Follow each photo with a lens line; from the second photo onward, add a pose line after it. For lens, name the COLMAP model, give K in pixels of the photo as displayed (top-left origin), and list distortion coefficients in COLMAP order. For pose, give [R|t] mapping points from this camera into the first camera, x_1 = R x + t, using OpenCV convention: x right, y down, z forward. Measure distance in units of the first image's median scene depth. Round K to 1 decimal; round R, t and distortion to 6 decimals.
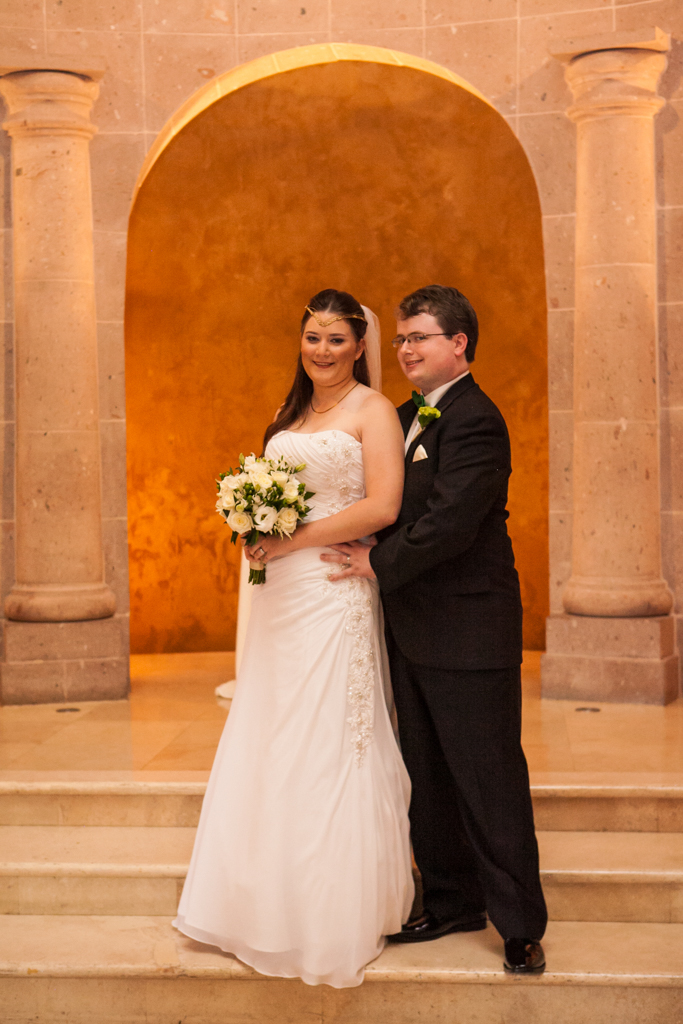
lens RADIAL K [[1700.1, 0, 342.5], [0, 1700.1, 505.6], [0, 0, 1]] dist [0.062962, 0.000000]
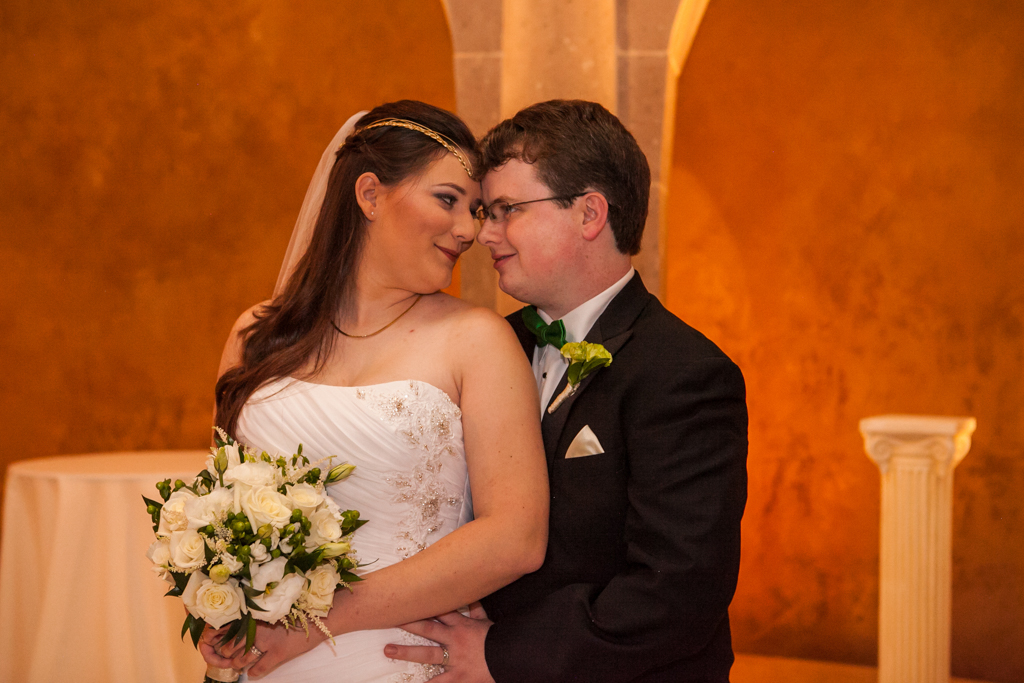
lens RADIAL K [[1563.6, 0, 510.7], [0, 1563.6, 350.4], [0, 0, 1]] dist [0.031481, 0.000000]
pose [[0.940687, 0.016074, 0.338893, -0.081098], [-0.007342, 0.999608, -0.027034, -0.028830], [-0.339195, 0.022942, 0.940436, 0.383688]]
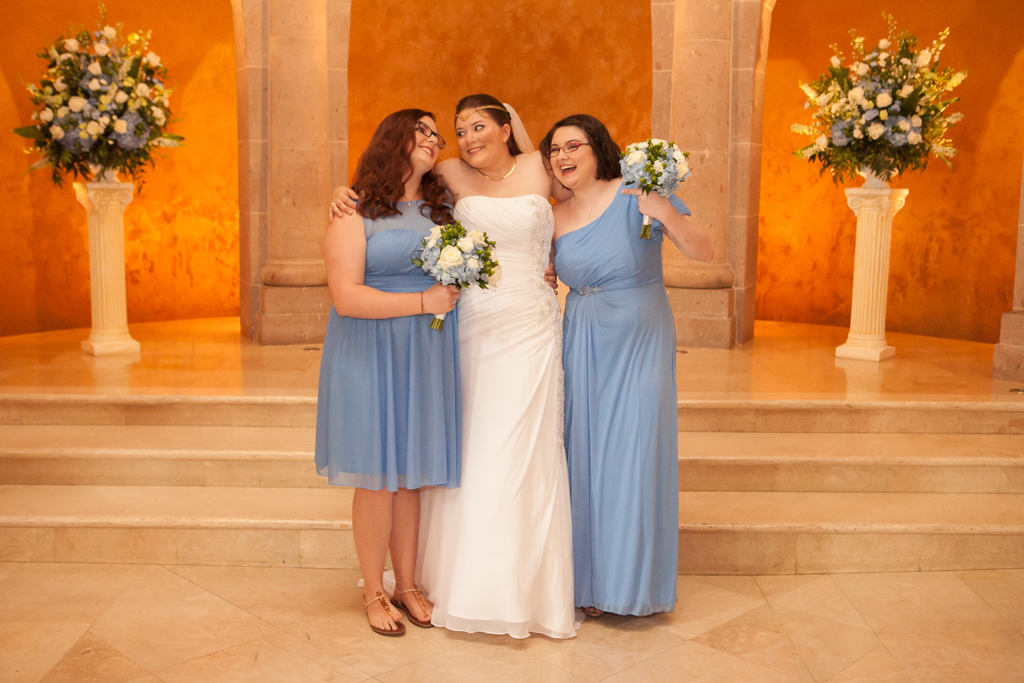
lens RADIAL K [[1169.7, 0, 508.5], [0, 1169.7, 344.0], [0, 0, 1]] dist [-0.050175, 0.000000]
pose [[0.994766, 0.009909, 0.101702, -0.095601], [-0.020325, 0.994587, 0.101899, 0.014525], [-0.100141, -0.103432, 0.989582, 0.032438]]
